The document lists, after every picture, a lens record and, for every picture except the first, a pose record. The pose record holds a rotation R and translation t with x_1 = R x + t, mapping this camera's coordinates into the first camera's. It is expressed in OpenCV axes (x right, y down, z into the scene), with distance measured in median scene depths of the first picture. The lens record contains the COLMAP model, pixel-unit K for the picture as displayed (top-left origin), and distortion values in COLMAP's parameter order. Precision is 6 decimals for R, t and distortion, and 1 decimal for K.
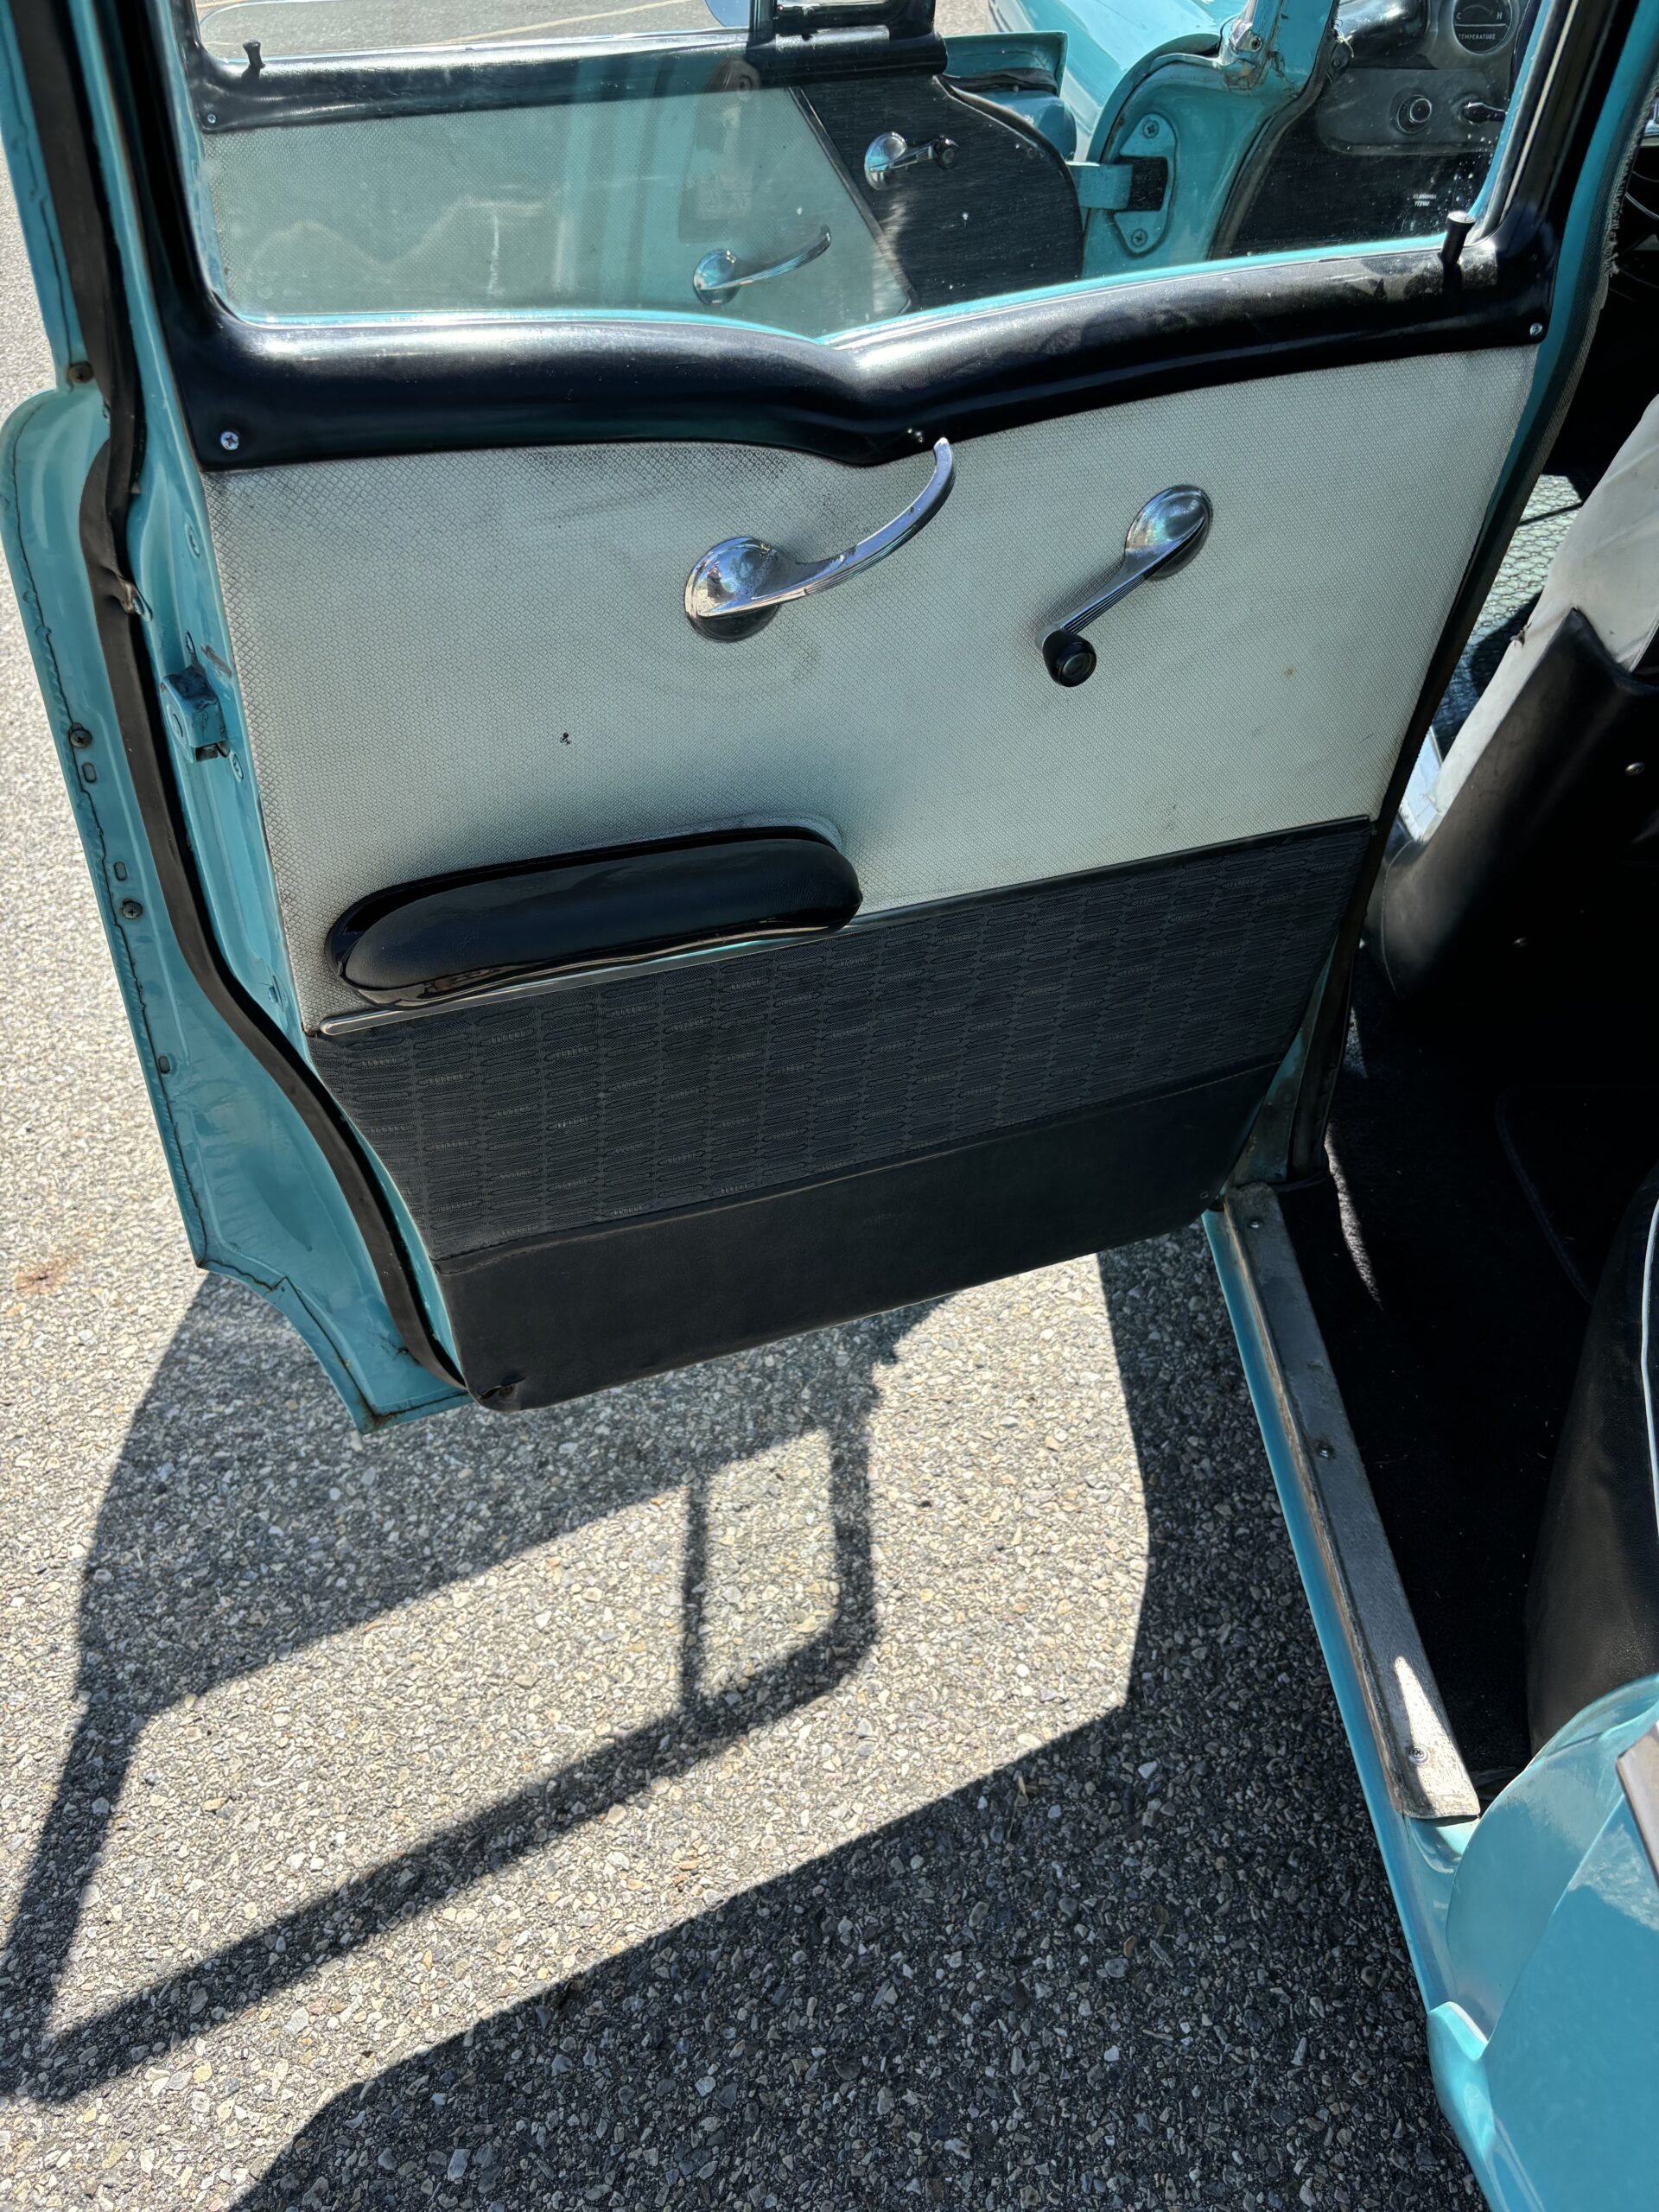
lens RADIAL K [[1673.8, 0, 829.5], [0, 1673.8, 1106.0], [0, 0, 1]] dist [0.027547, -0.044911]
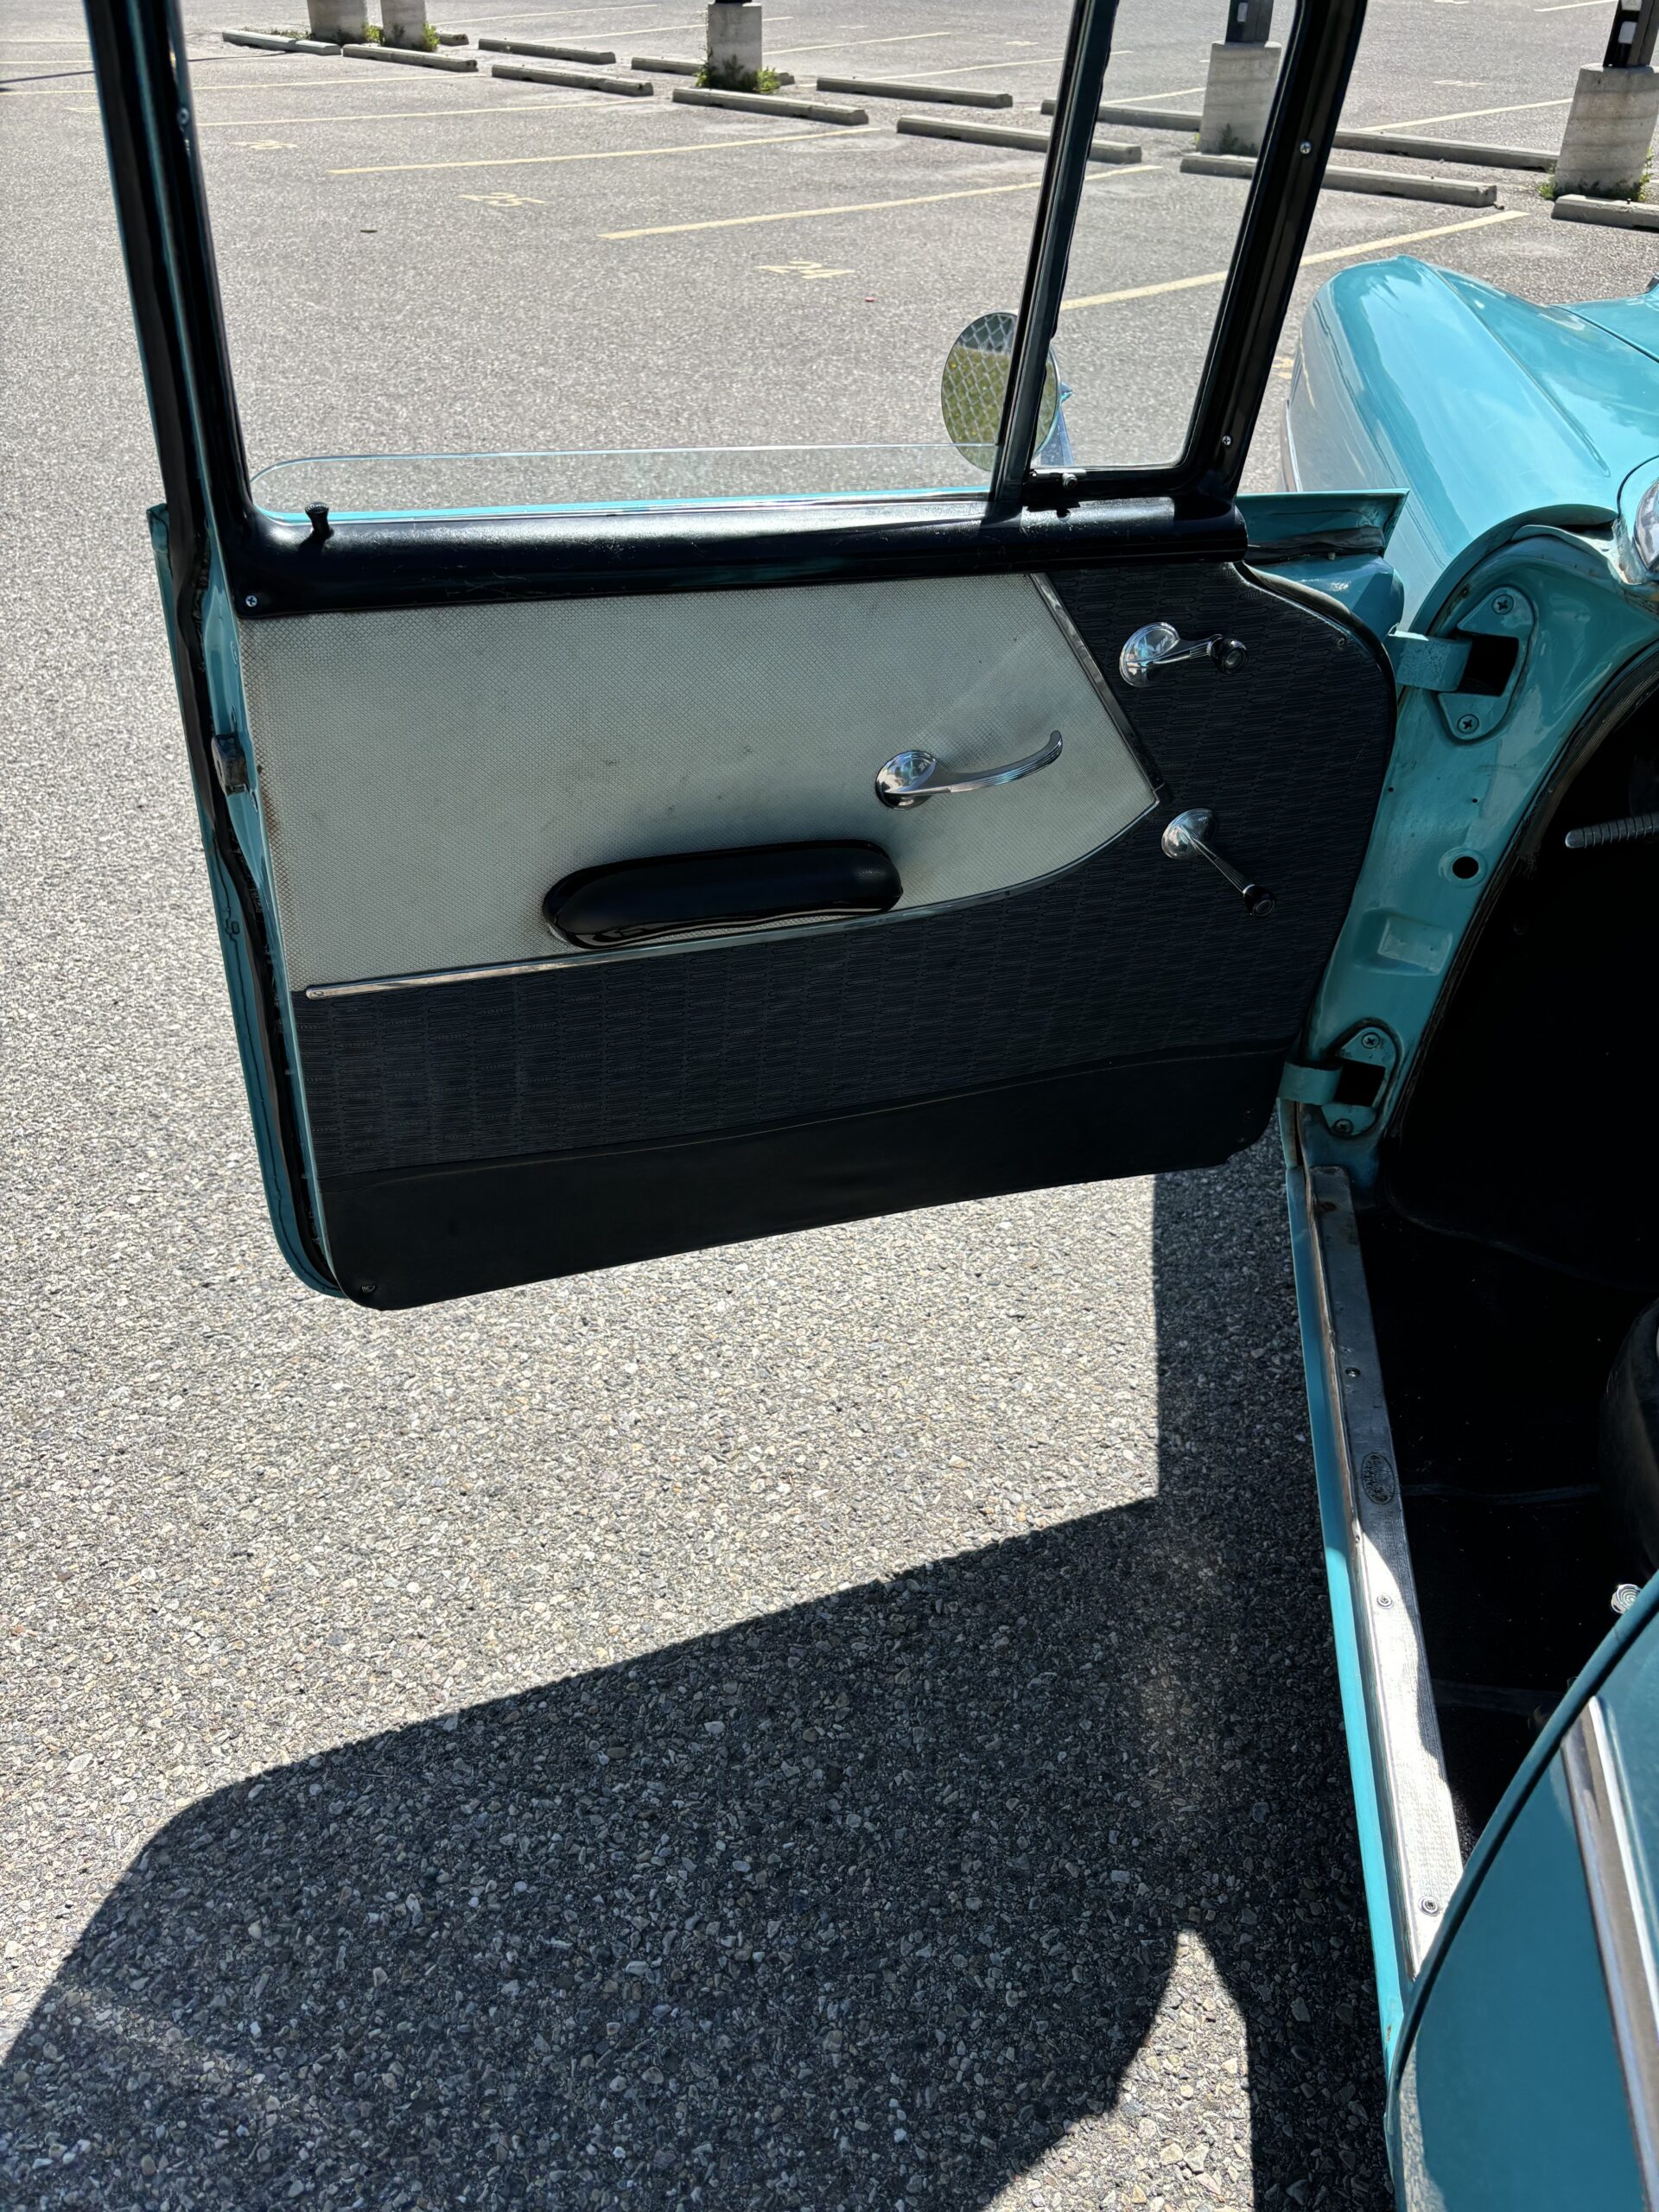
lens RADIAL K [[1673.8, 0, 829.5], [0, 1673.8, 1106.0], [0, 0, 1]] dist [0.027547, -0.044911]
pose [[0.984837, 0.134347, -0.109756, 0.001449], [-0.141885, 0.987812, -0.064001, -0.277142], [0.099820, 0.078603, 0.991896, 0.232158]]
